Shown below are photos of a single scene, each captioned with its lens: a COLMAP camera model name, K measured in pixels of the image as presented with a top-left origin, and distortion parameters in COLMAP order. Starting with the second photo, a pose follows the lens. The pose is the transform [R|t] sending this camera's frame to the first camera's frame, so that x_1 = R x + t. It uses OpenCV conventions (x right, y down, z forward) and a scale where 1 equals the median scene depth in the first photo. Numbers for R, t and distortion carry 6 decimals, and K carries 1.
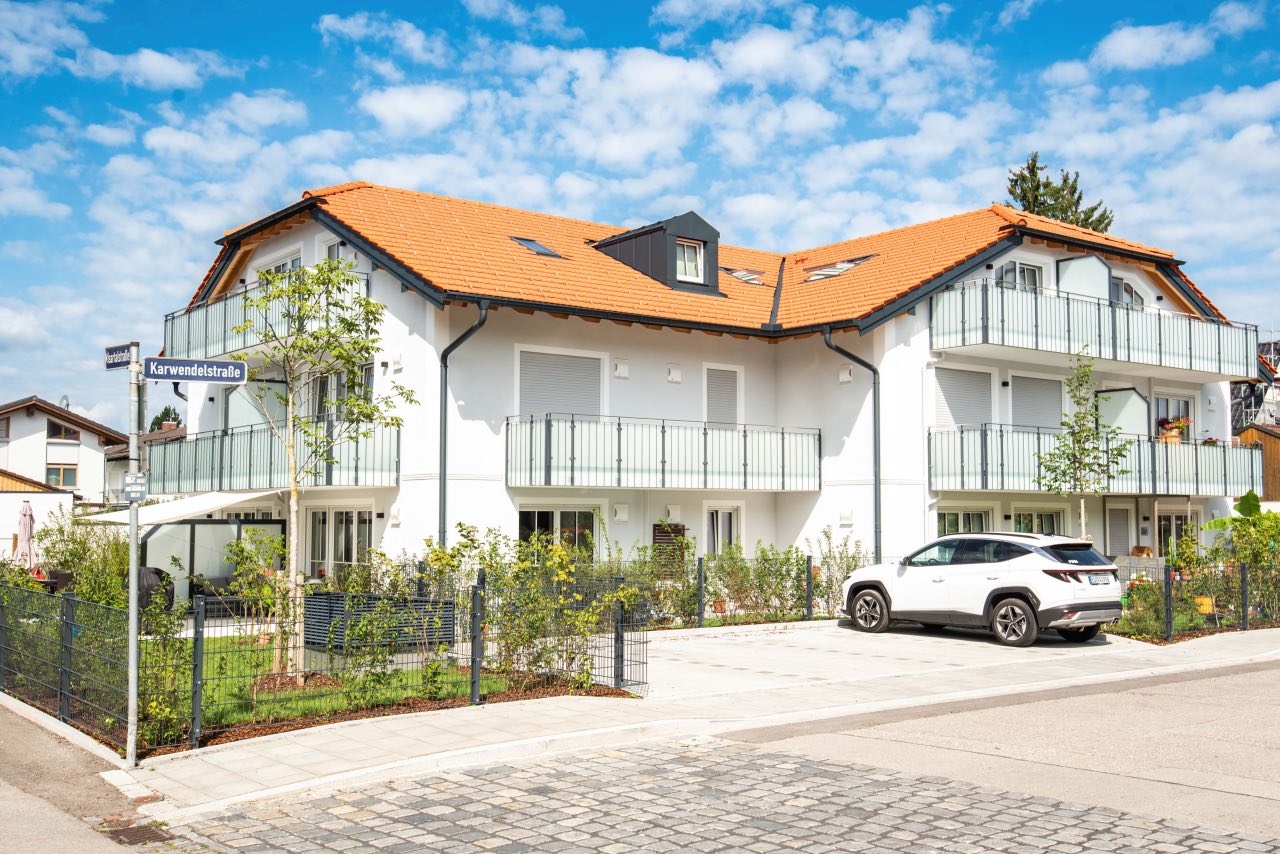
lens RADIAL K [[1351.9, 0, 640.0], [0, 1351.9, 427.0], [0, 0, 1]] dist [0.019596, 0.010231]
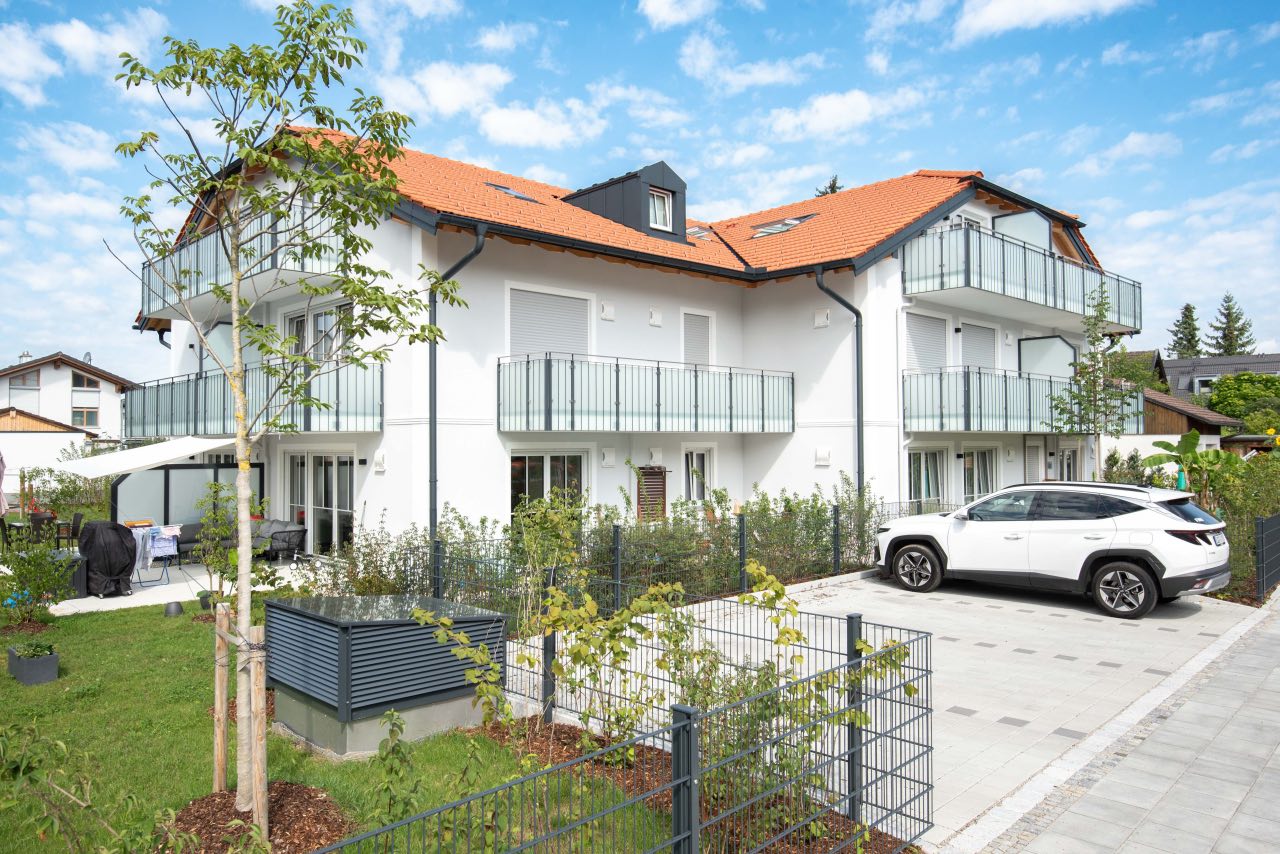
lens RADIAL K [[1078.4, 0, 640.0], [0, 1078.4, 427.0], [0, 0, 1]] dist [-0.008251, -0.005090]
pose [[0.997193, -0.004174, 0.074755, -0.049542], [0.000702, 0.998922, 0.046410, 0.005443], [-0.074868, -0.046227, 0.996121, 0.212596]]
